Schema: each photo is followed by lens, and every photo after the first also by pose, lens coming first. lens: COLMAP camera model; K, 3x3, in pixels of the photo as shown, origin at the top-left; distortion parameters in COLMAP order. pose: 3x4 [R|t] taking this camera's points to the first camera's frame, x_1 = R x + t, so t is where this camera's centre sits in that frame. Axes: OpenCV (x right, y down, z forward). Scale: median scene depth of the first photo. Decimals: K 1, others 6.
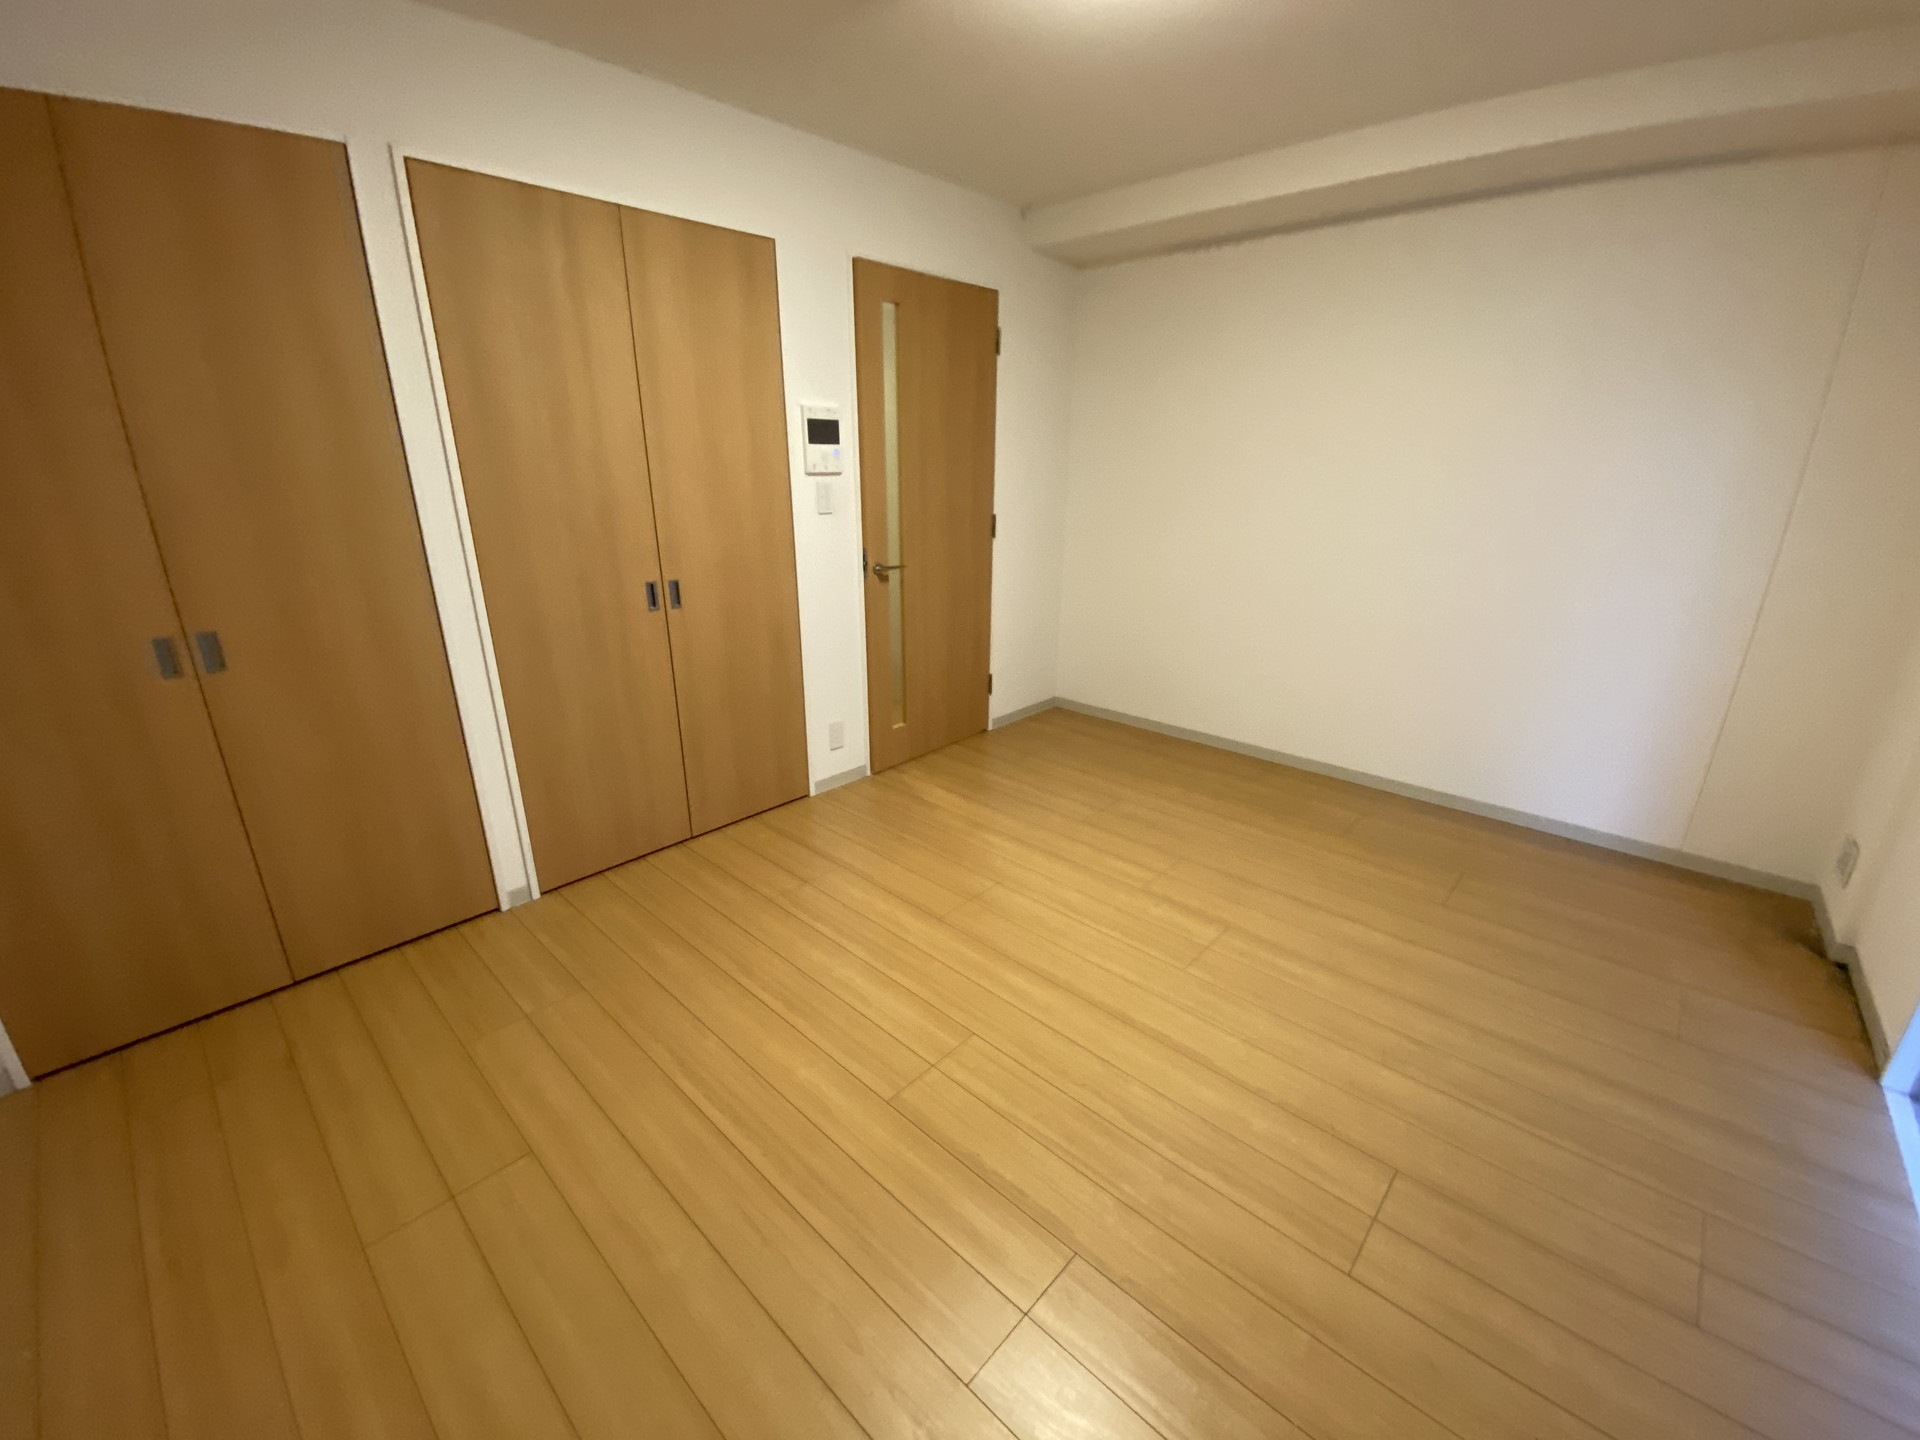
lens RADIAL K [[771.7, 0, 950.1], [0, 771.7, 720.7], [0, 0, 1]] dist [-0.006272, -0.004850]
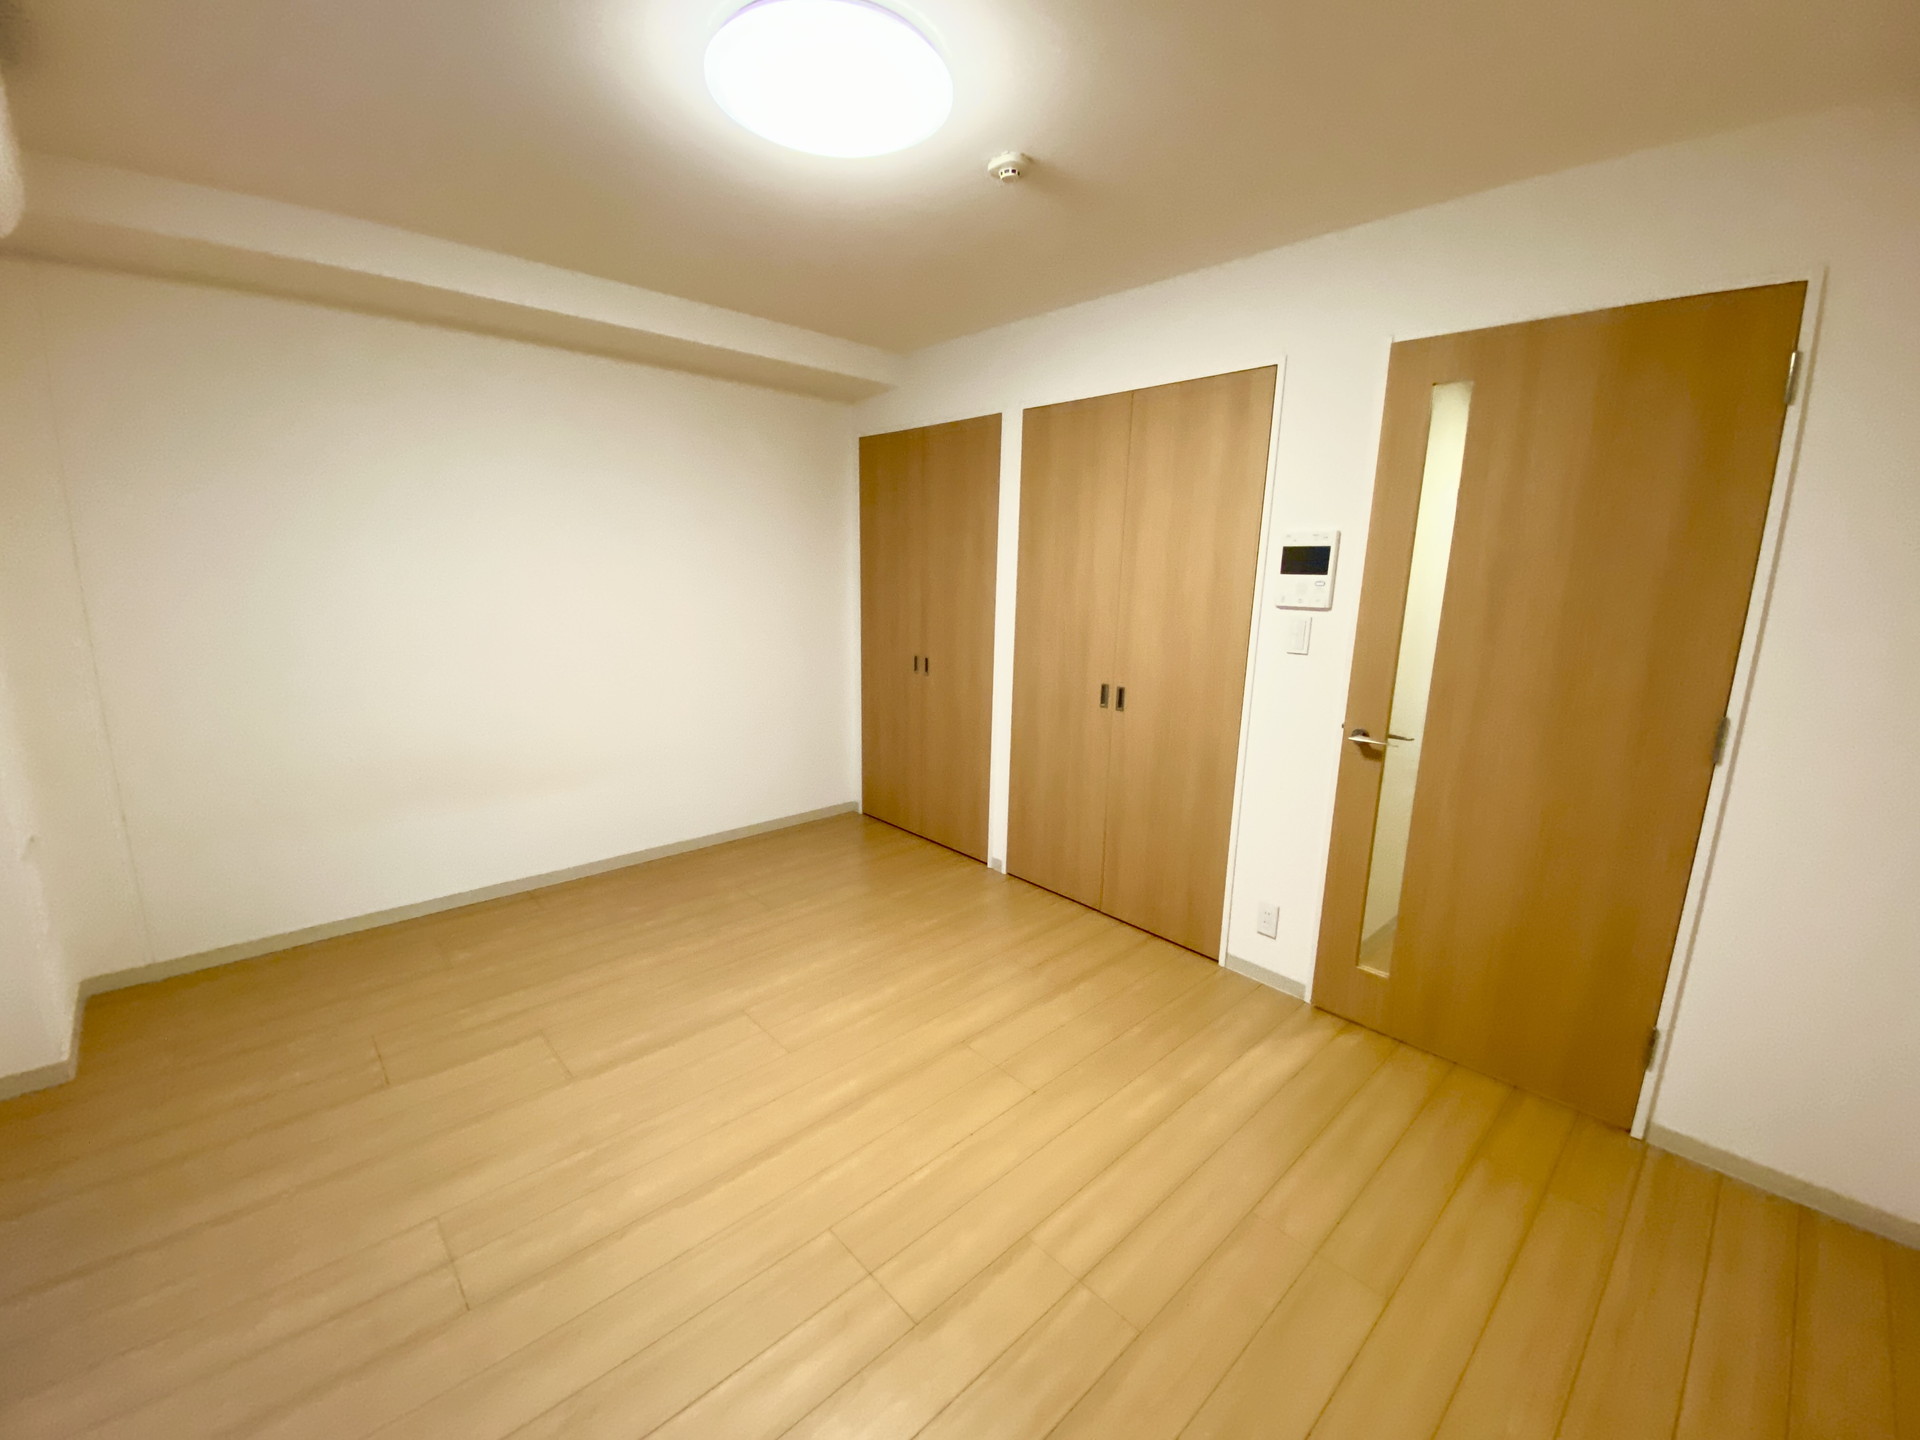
lens RADIAL K [[771.7, 0, 947.6], [0, 771.7, 718.0], [0, 0, 1]] dist [-0.006272, -0.004850]
pose [[-0.075829, 0.181337, -0.980493, 0.789840], [-0.347332, 0.916935, 0.196444, -0.273217], [0.934671, 0.355452, -0.006546, 0.777932]]
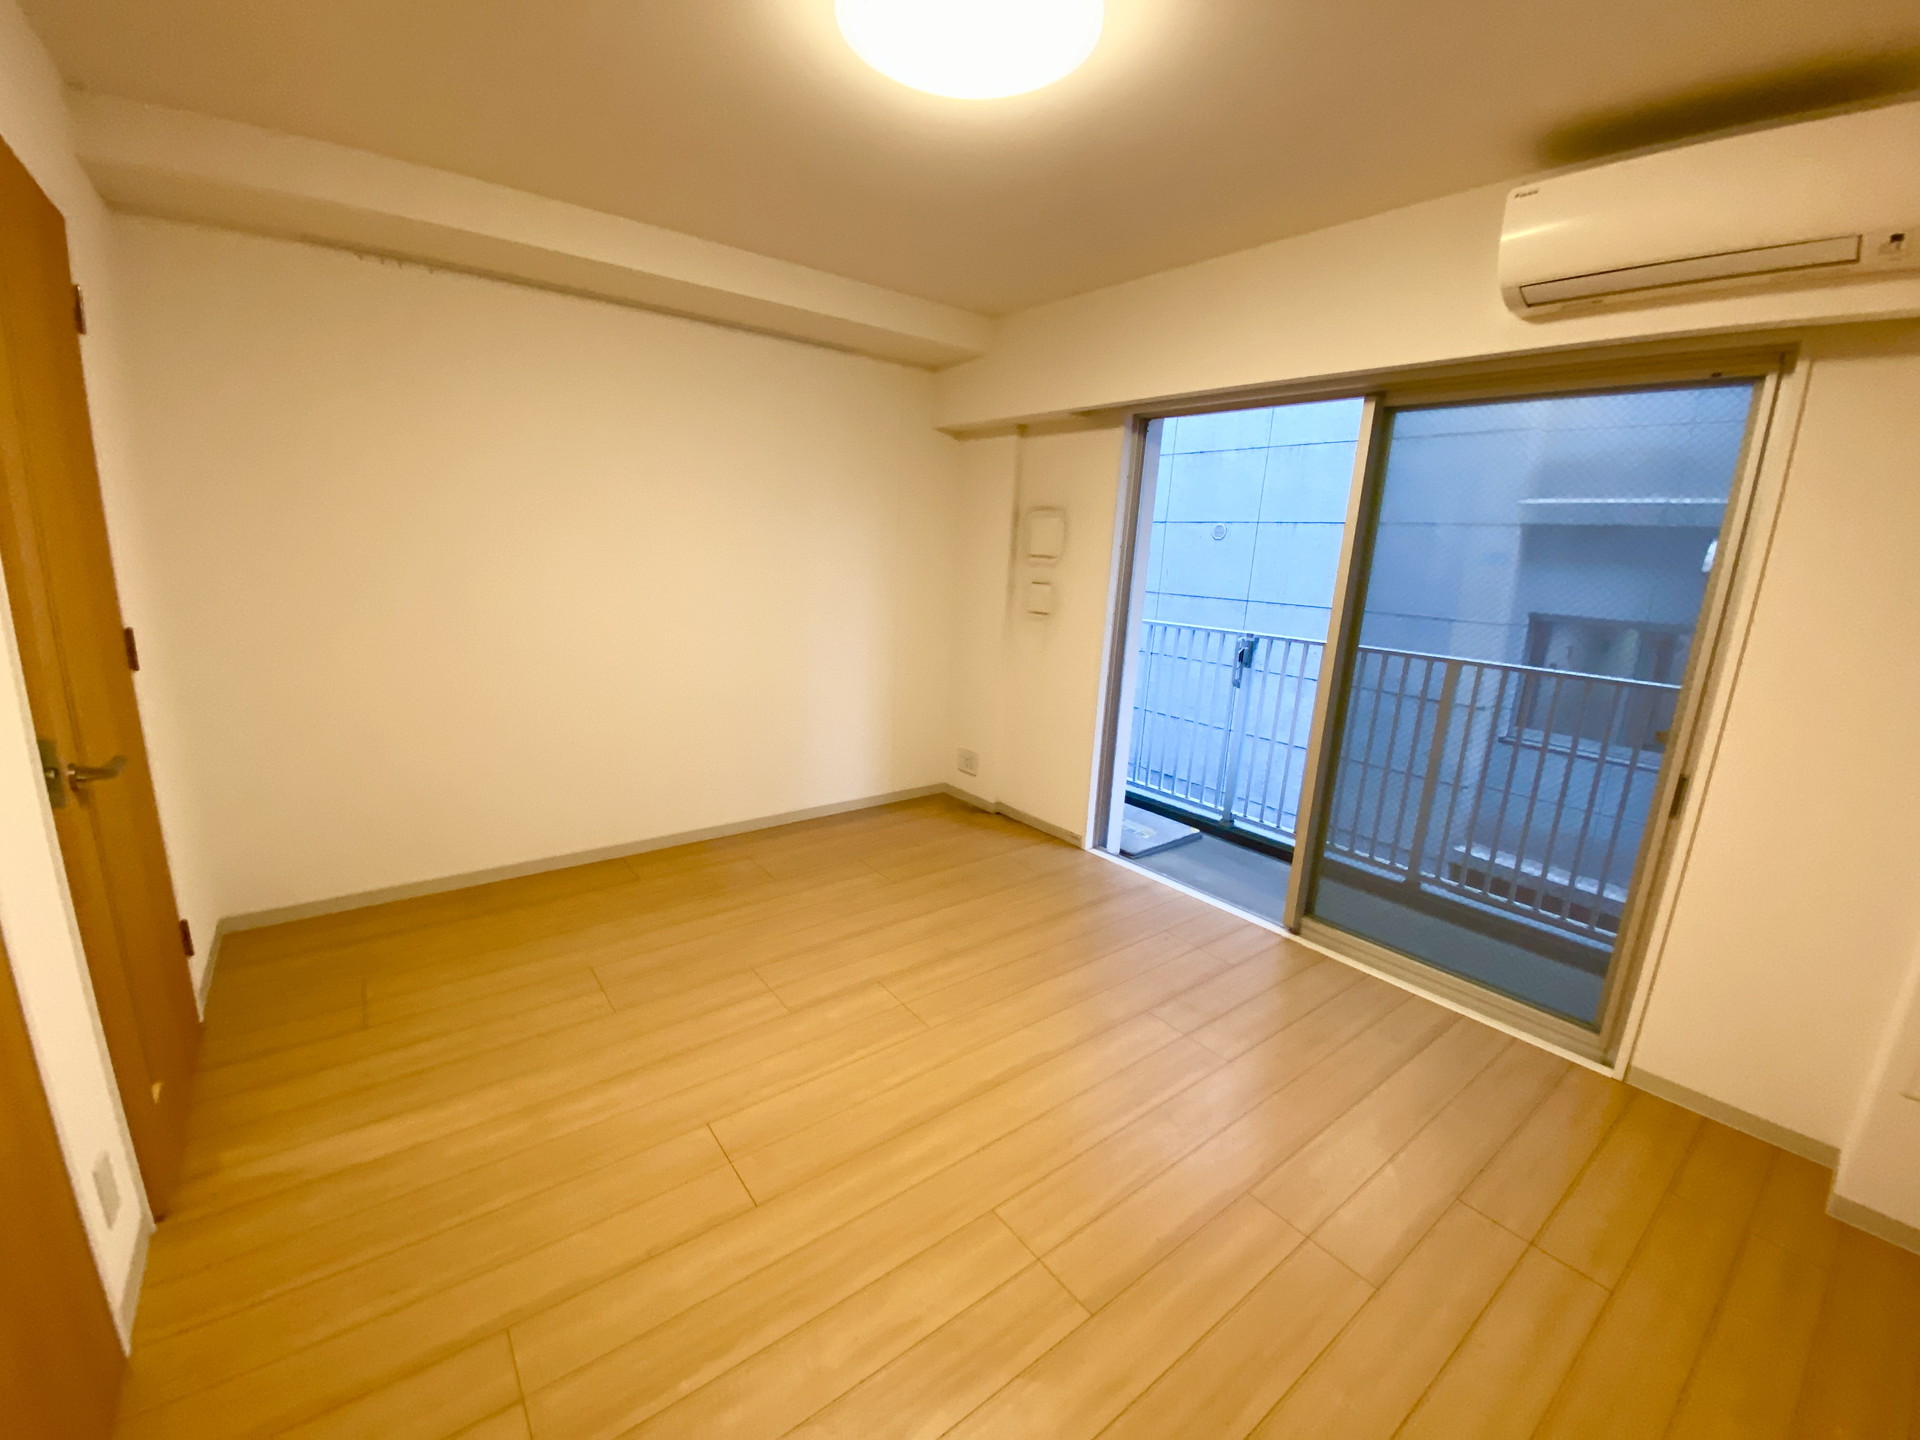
lens RADIAL K [[771.7, 0, 960.3], [0, 771.7, 715.1], [0, 0, 1]] dist [-0.006272, -0.004850]
pose [[0.160014, -0.211791, 0.964127, -0.506724], [0.283310, 0.945473, 0.160673, -0.194499], [-0.945585, 0.247437, 0.211292, 0.530404]]
